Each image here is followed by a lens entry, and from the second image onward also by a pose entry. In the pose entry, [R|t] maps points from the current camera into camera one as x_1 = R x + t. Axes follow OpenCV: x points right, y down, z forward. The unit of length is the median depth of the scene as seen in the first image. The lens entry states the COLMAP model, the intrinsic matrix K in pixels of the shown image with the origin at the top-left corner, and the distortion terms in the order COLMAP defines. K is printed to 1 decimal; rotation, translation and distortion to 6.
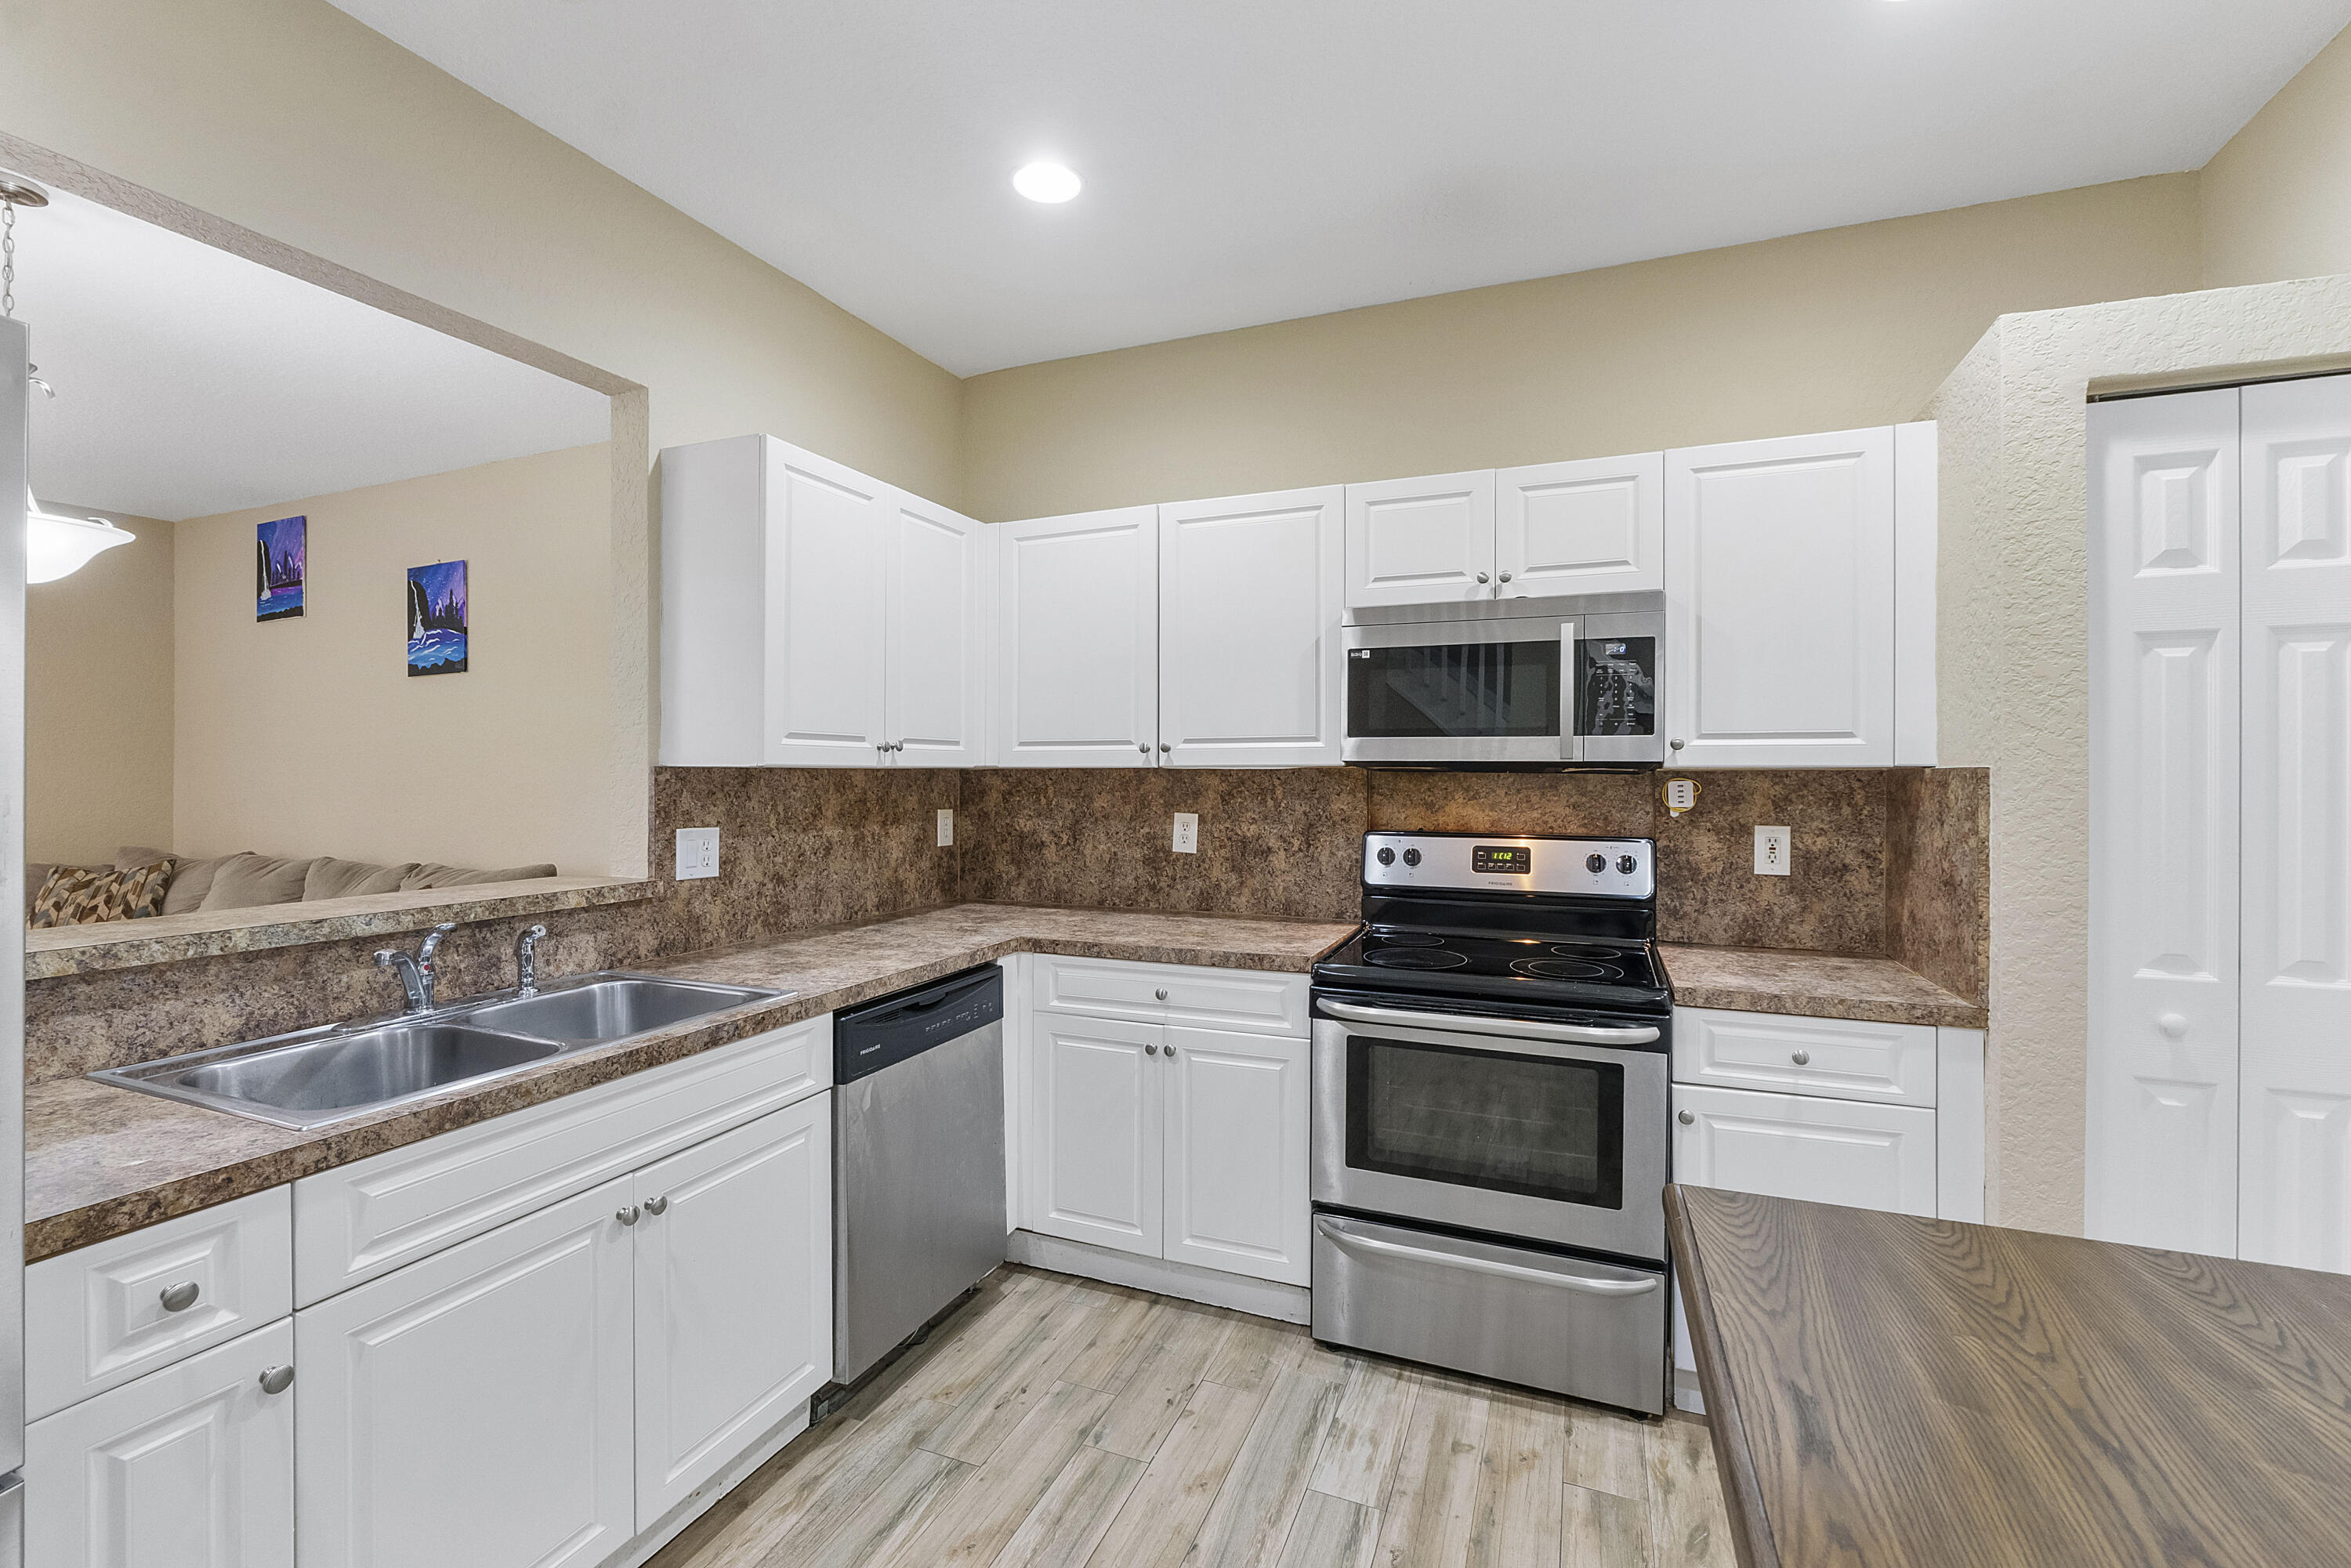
lens RADIAL K [[1002.5, 0, 1179.7], [0, 1002.5, 771.2], [0, 0, 1]] dist [-0.006604, -0.000444]
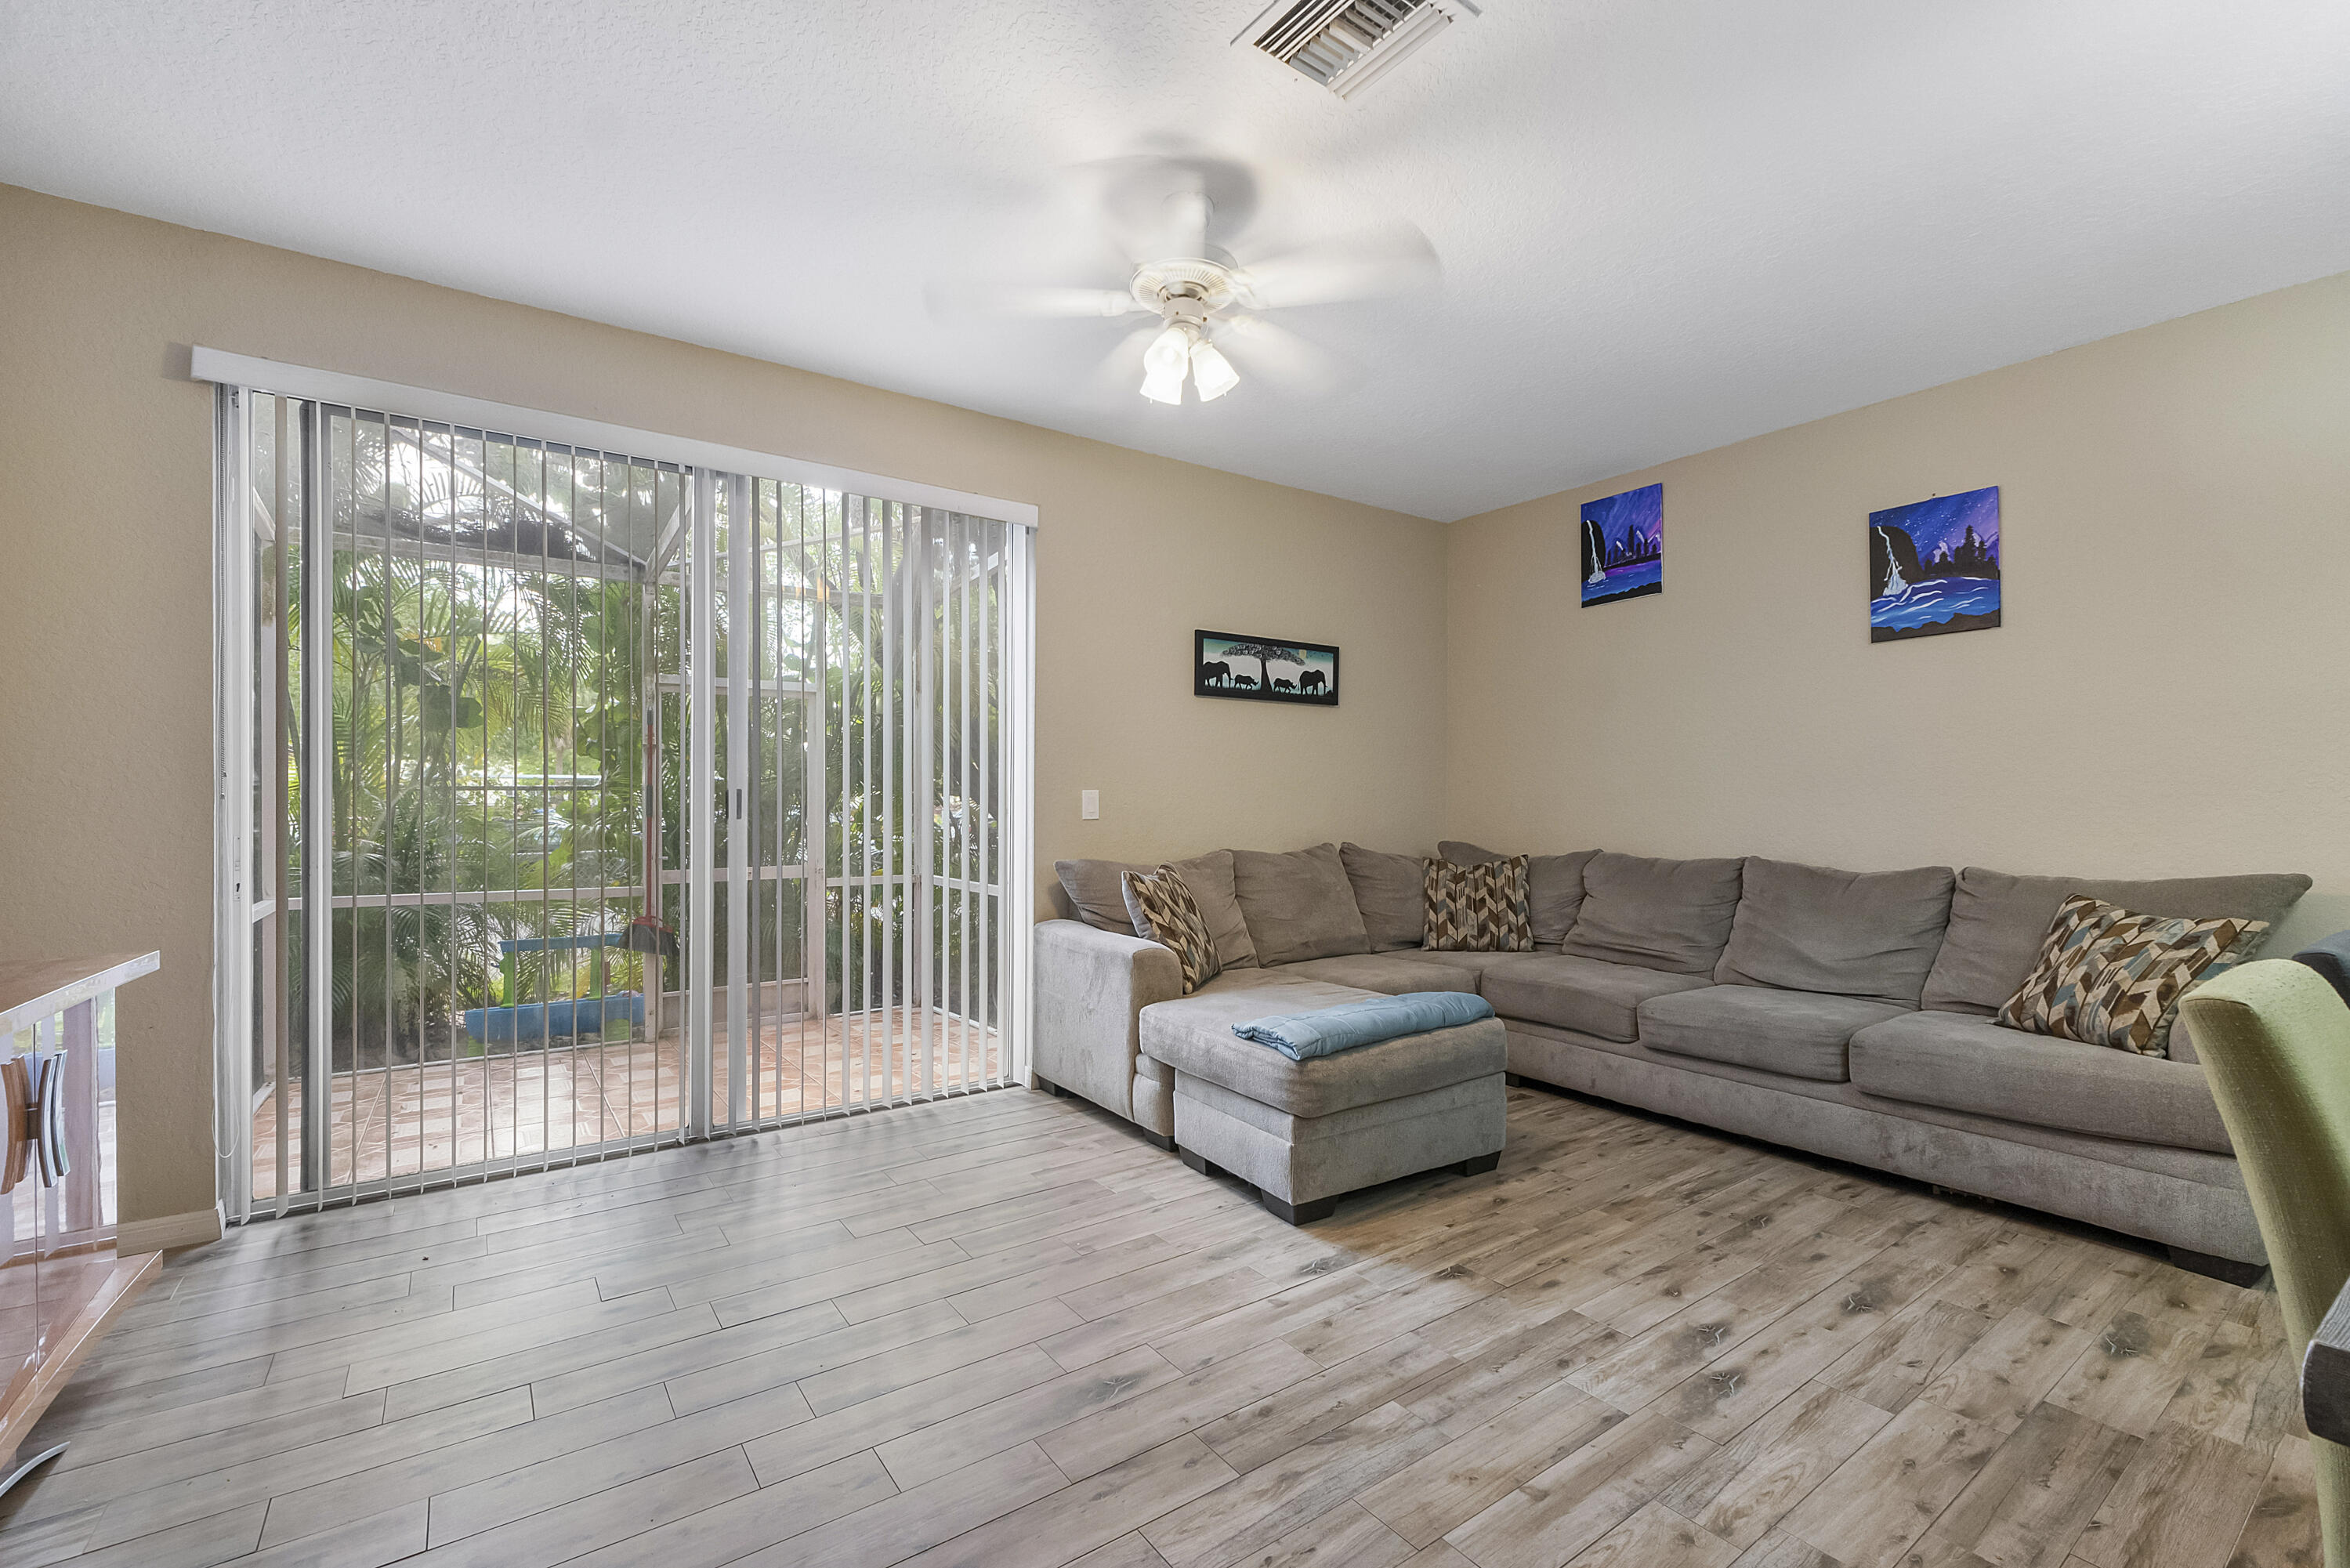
lens RADIAL K [[1002.1, 0, 1166.6], [0, 1002.1, 807.8], [0, 0, 1]] dist [-0.006604, -0.000444]
pose [[0.844175, 0.004878, -0.536045, -1.510621], [-0.000386, 0.999964, 0.008492, 0.065737], [0.536067, -0.006961, 0.844147, -0.031427]]
